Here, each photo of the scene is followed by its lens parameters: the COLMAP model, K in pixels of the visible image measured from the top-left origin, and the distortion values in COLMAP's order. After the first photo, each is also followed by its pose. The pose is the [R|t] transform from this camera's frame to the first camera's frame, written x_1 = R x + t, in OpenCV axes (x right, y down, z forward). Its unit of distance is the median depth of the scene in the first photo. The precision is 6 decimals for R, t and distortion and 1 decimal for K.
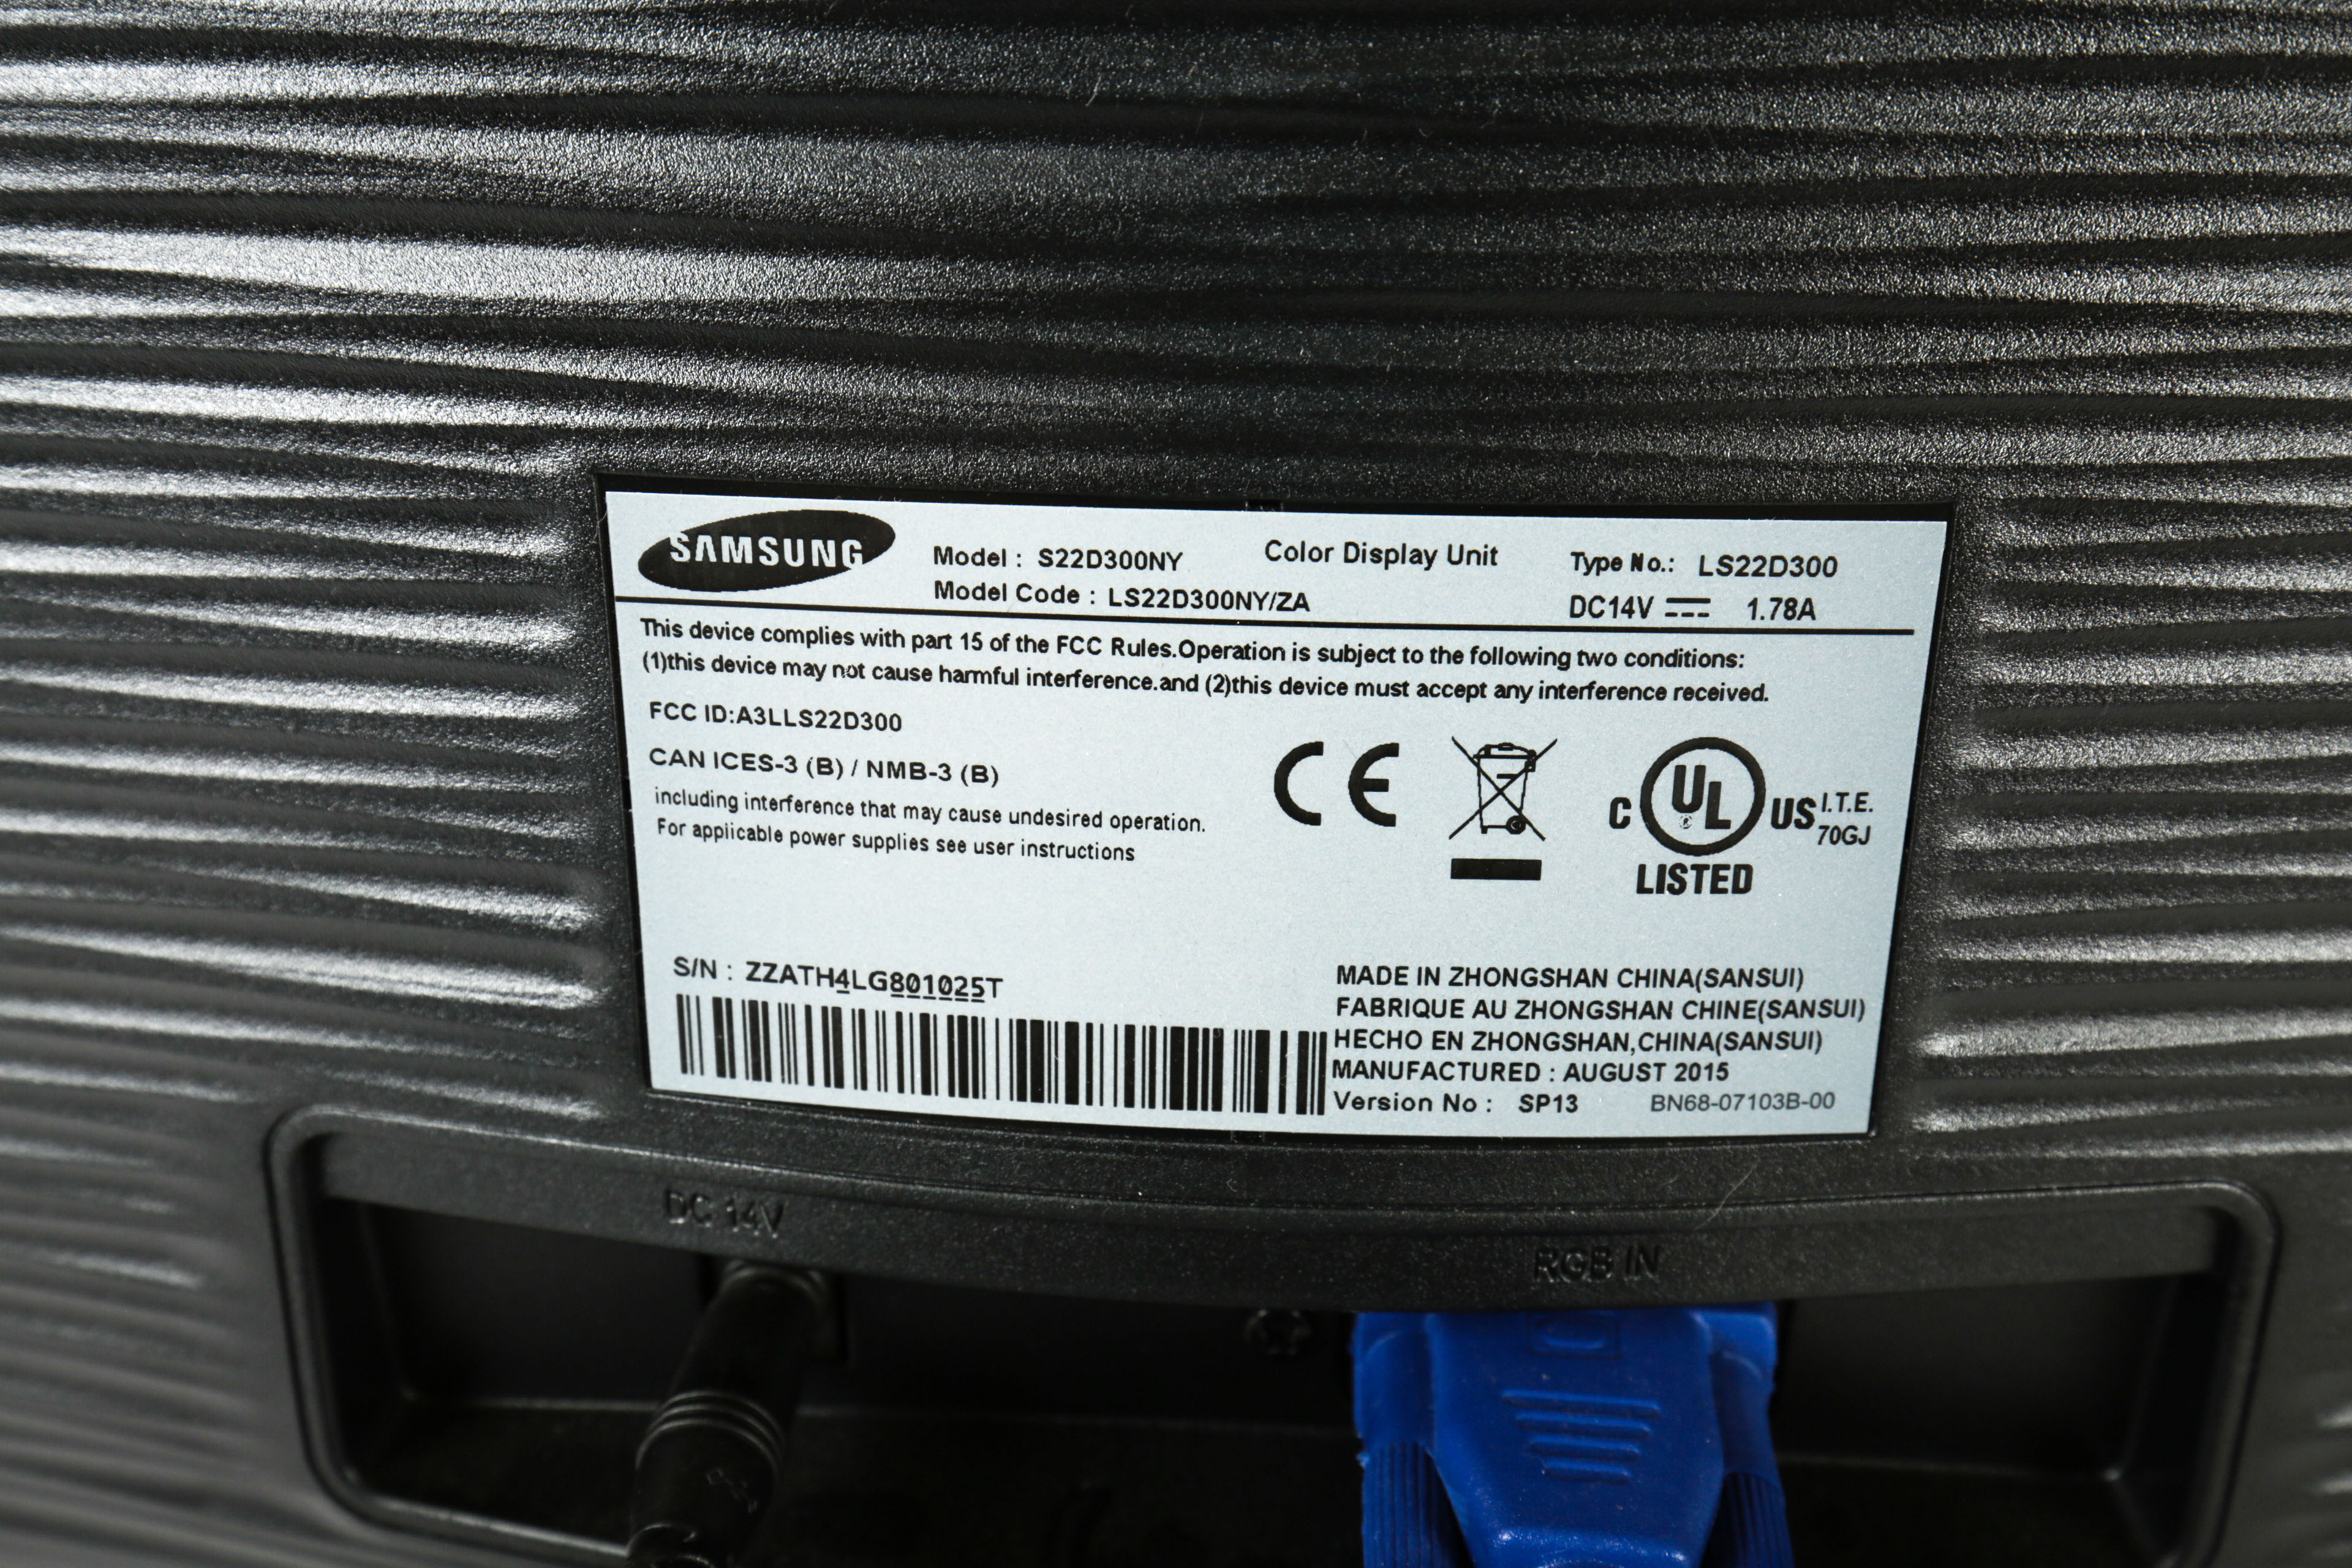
lens RADIAL K [[2150.8, 0, 1176.0], [0, 2150.8, 784.0], [0, 0, 1]] dist [0.024825, 0.017153]
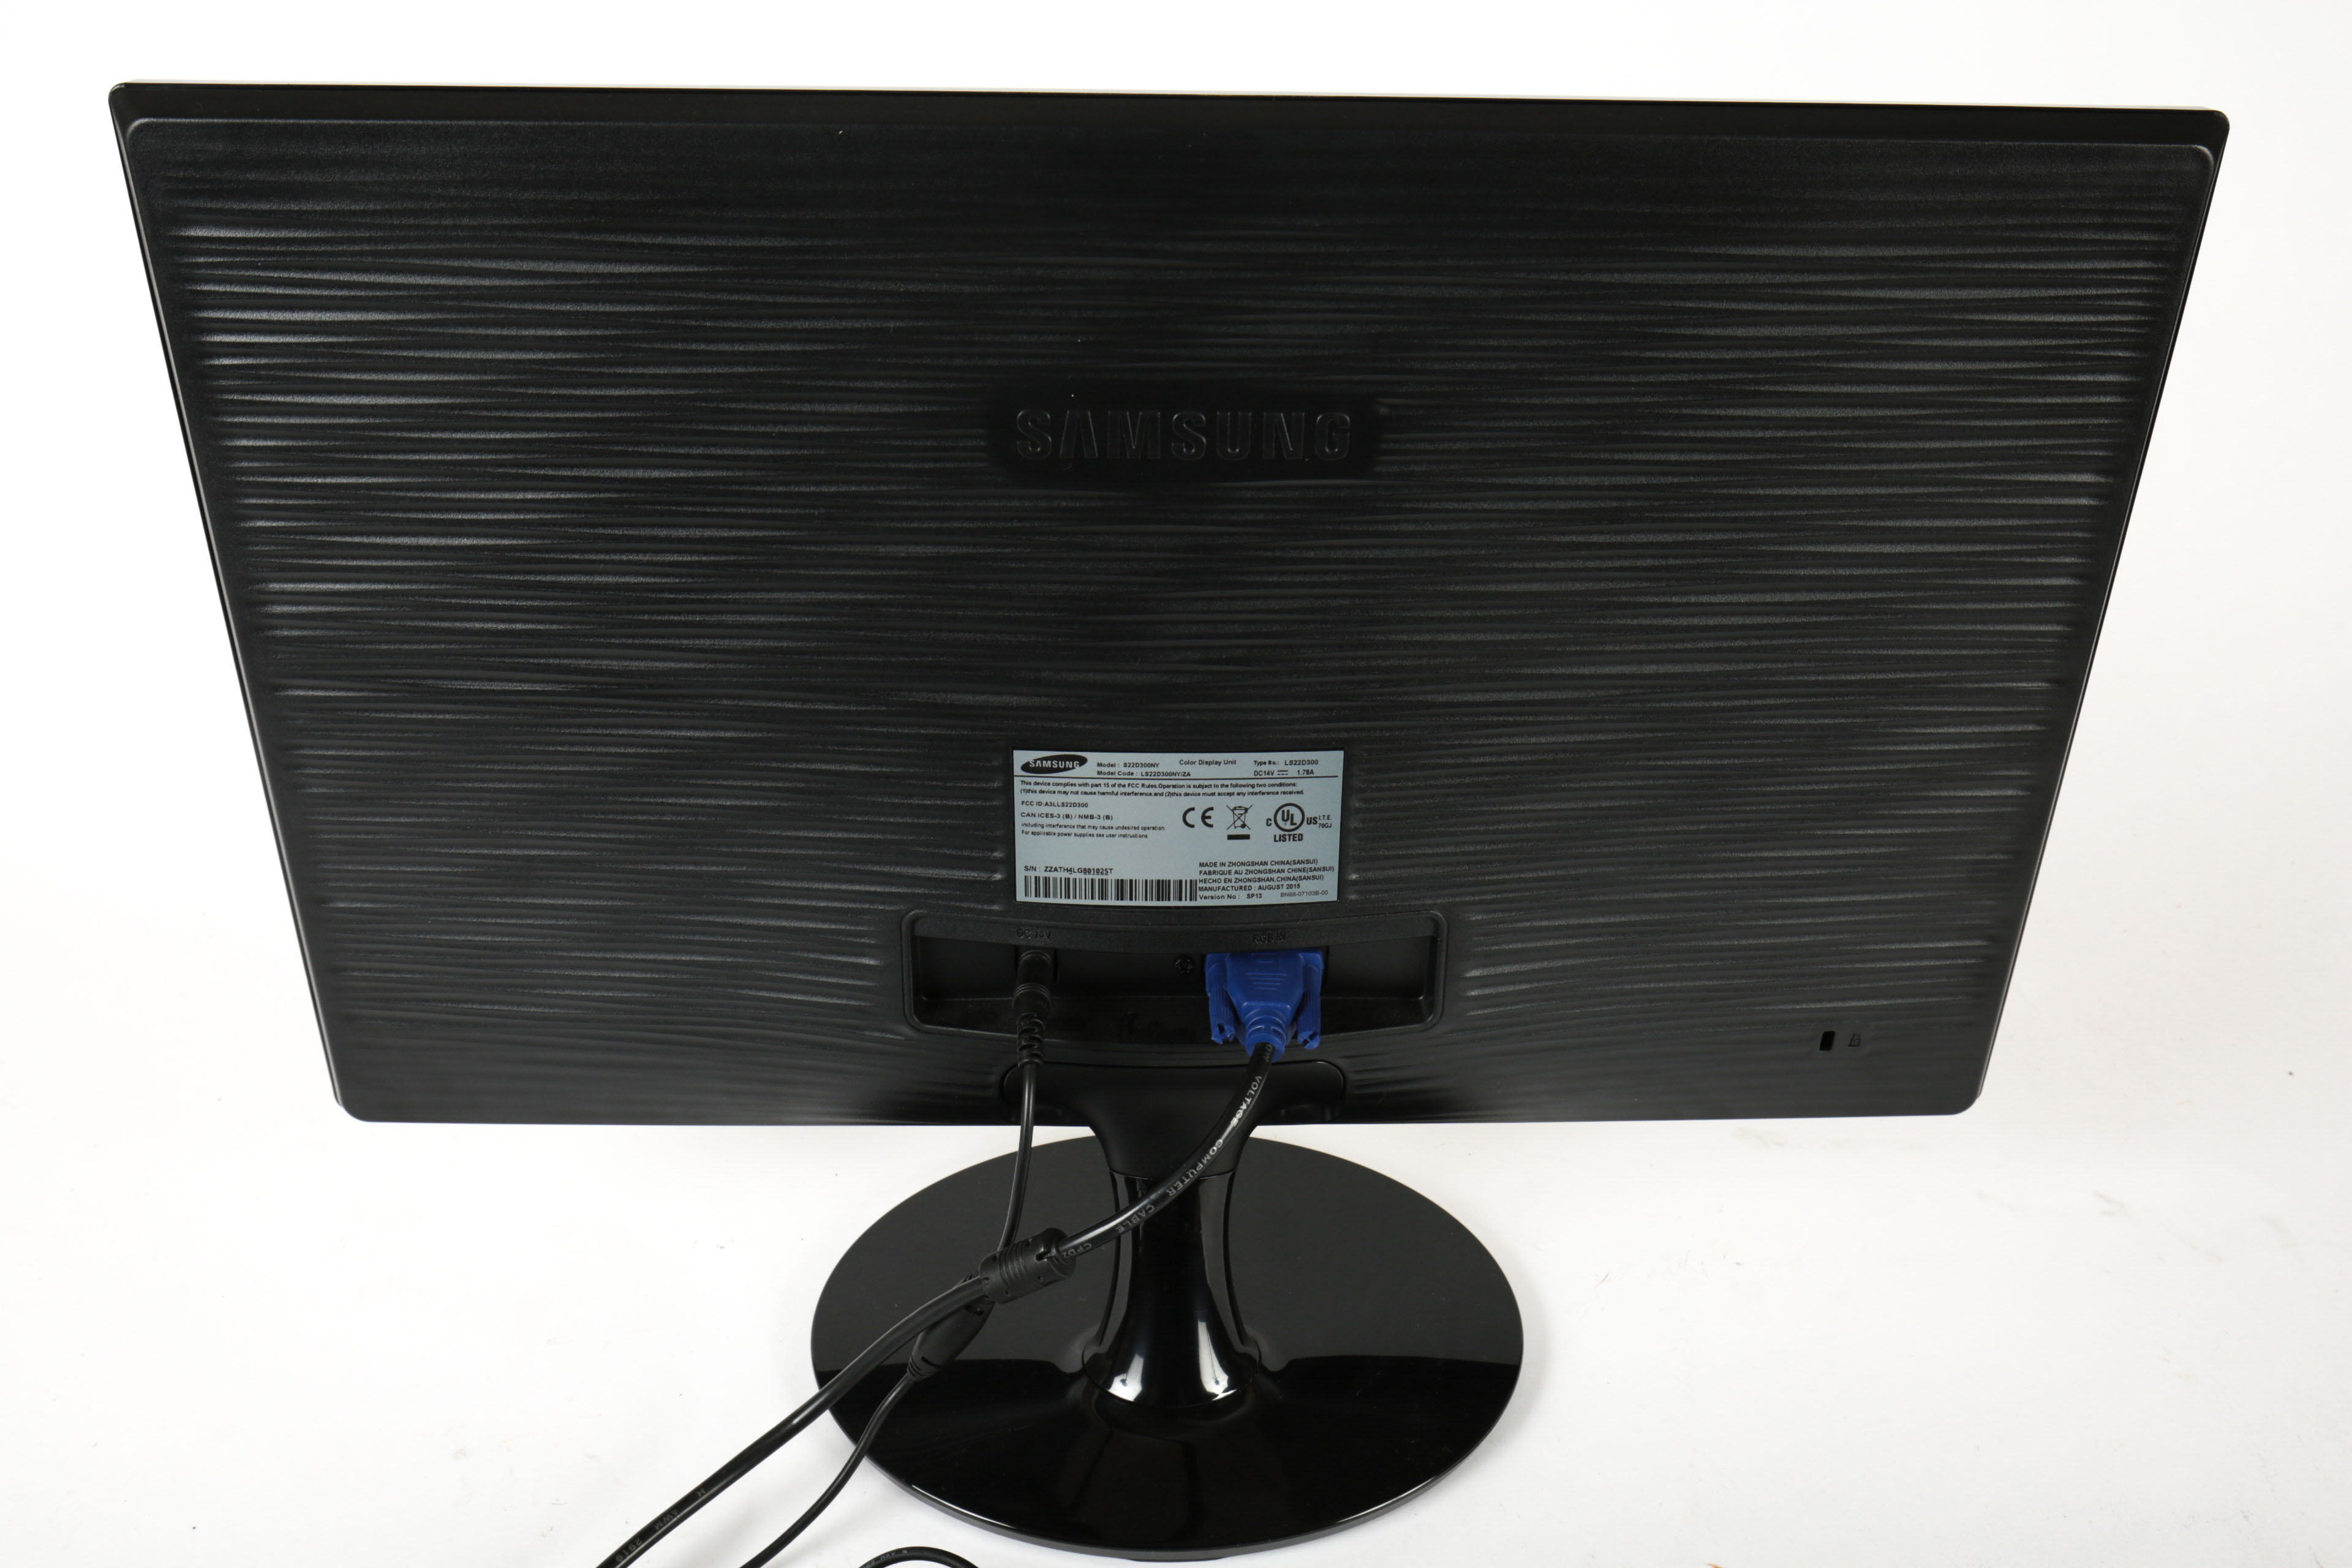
lens RADIAL K [[2150.8, 0, 1176.0], [0, 2150.8, 784.0], [0, 0, 1]] dist [0.024825, 0.017153]
pose [[0.996447, -0.031284, 0.078196, -0.266881], [0.026670, 0.997880, 0.059369, -0.289521], [-0.079888, -0.057073, 0.995169, -2.861915]]
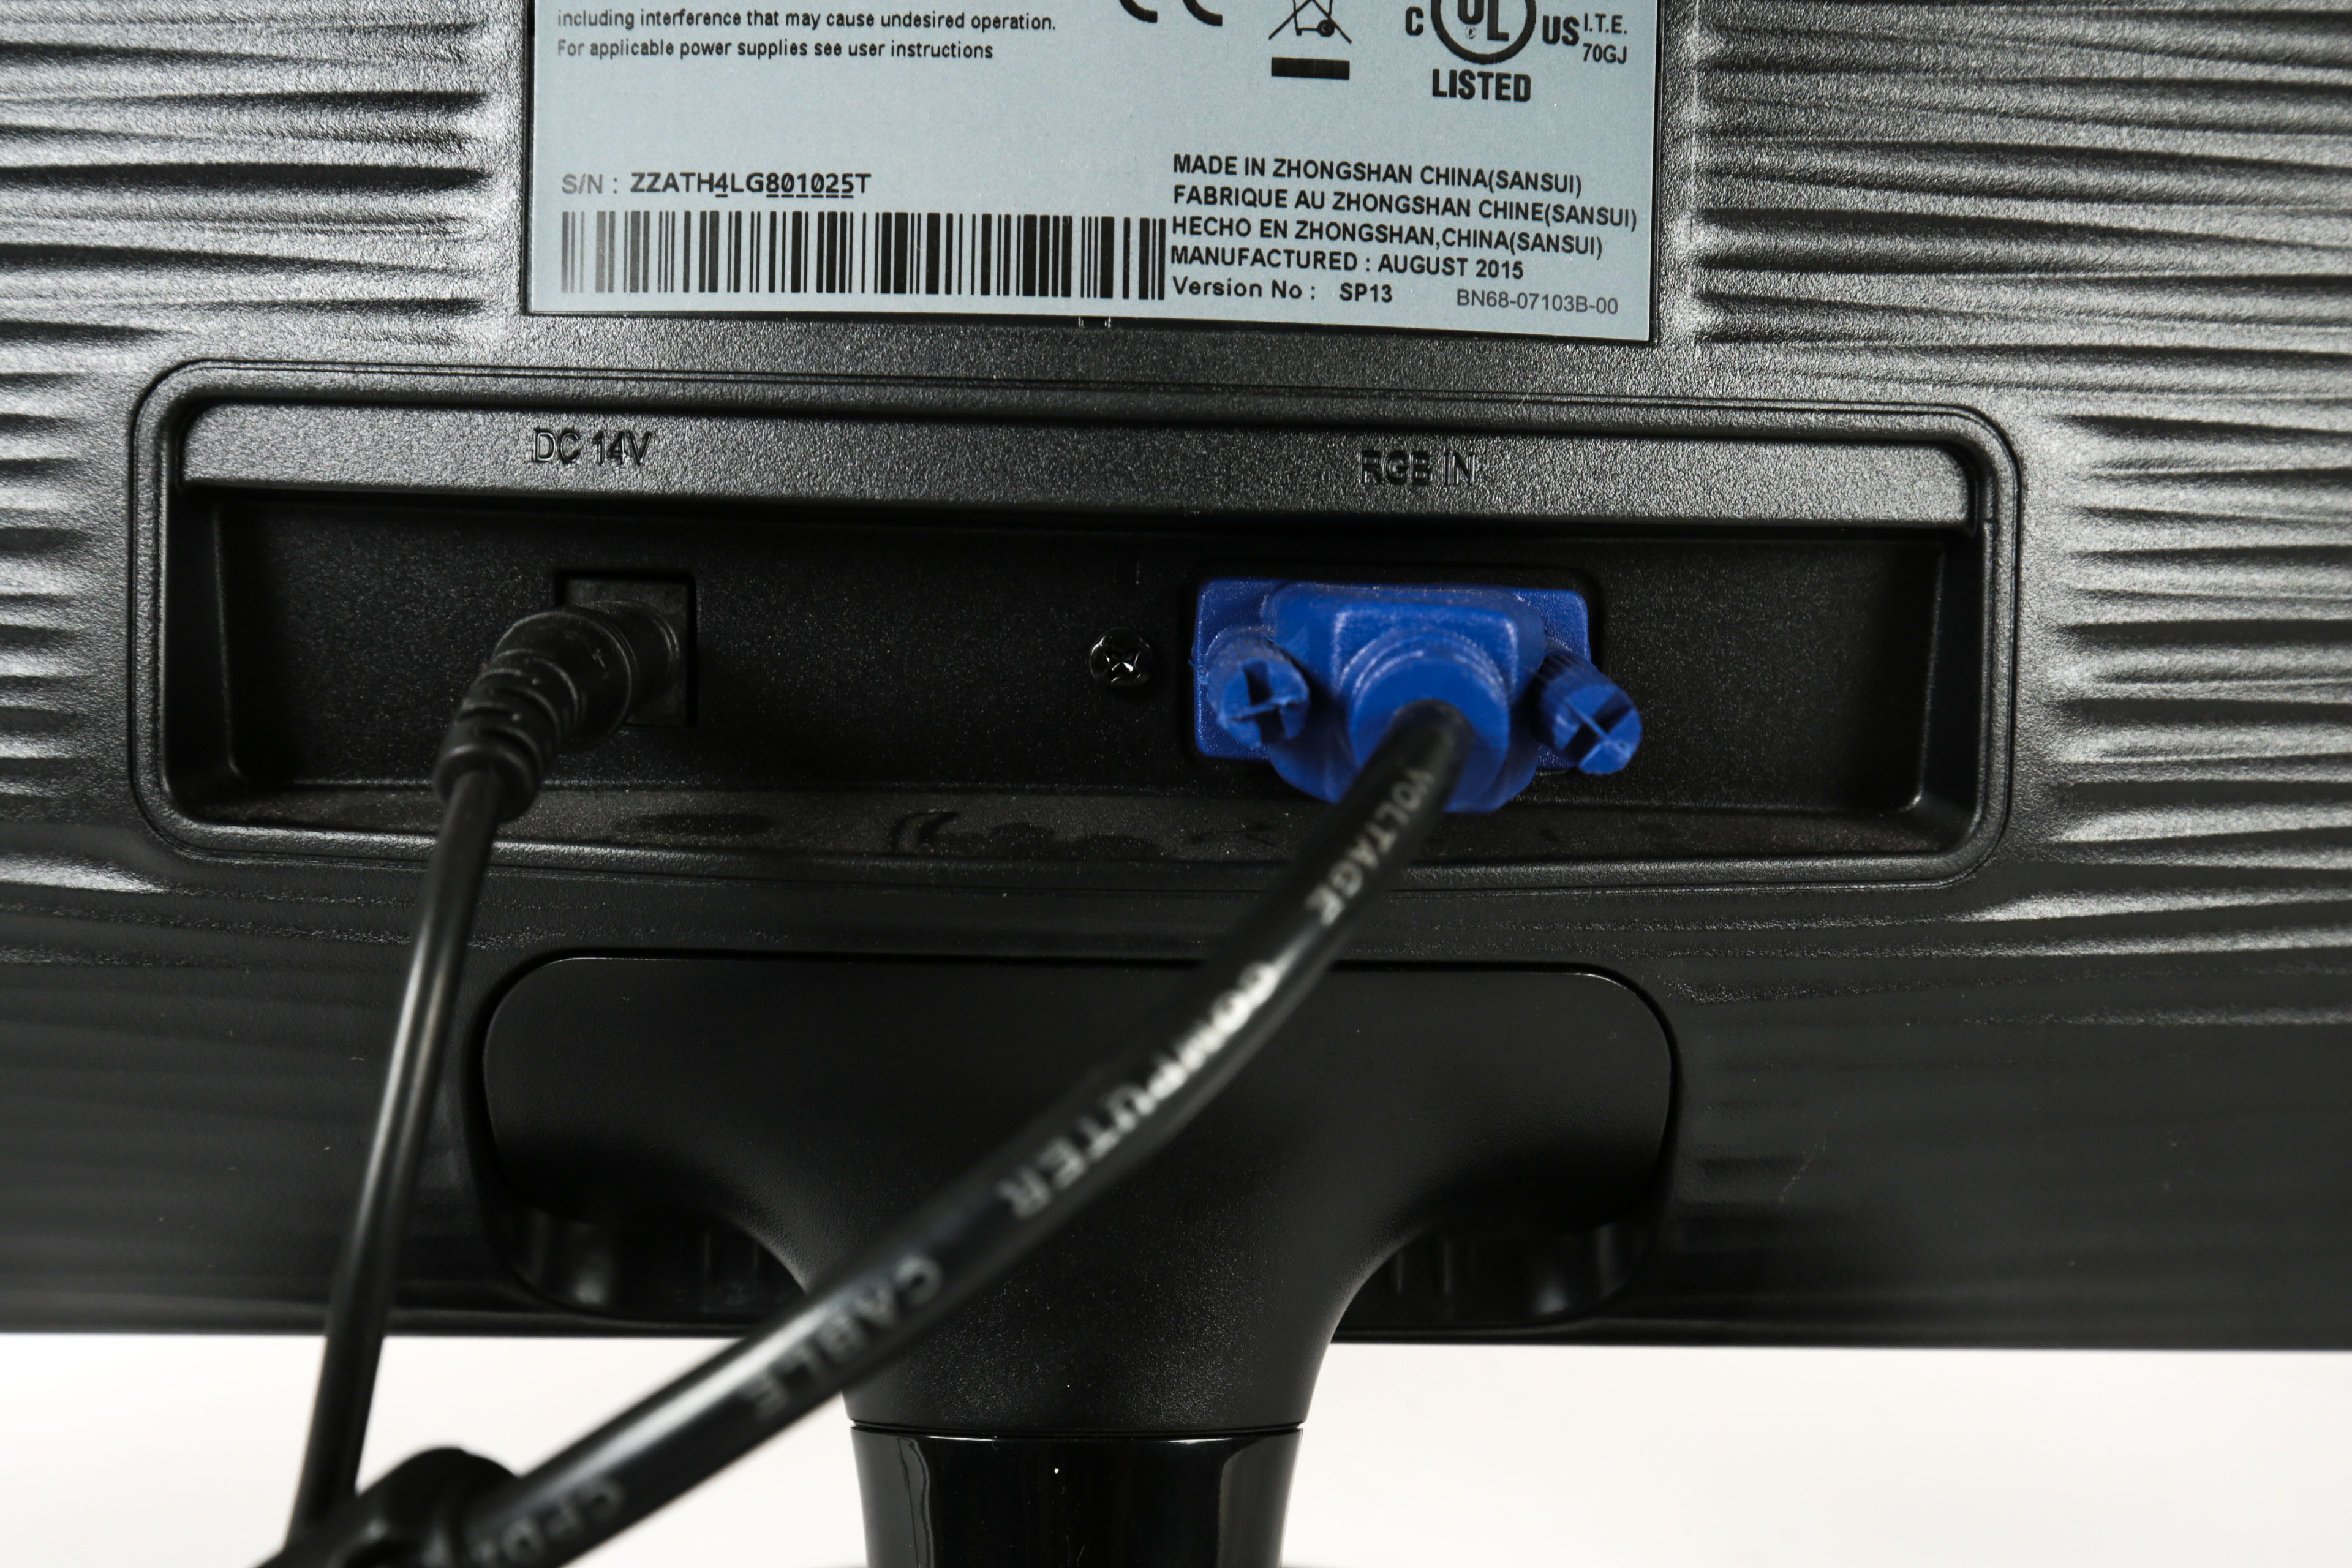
lens RADIAL K [[2150.8, 0, 1176.0], [0, 2150.8, 784.0], [0, 0, 1]] dist [0.024825, 0.017153]
pose [[0.995656, 0.006893, 0.092851, -0.025593], [0.022660, 0.949332, -0.313458, 0.740869], [-0.090307, 0.314200, 0.945052, 0.042077]]
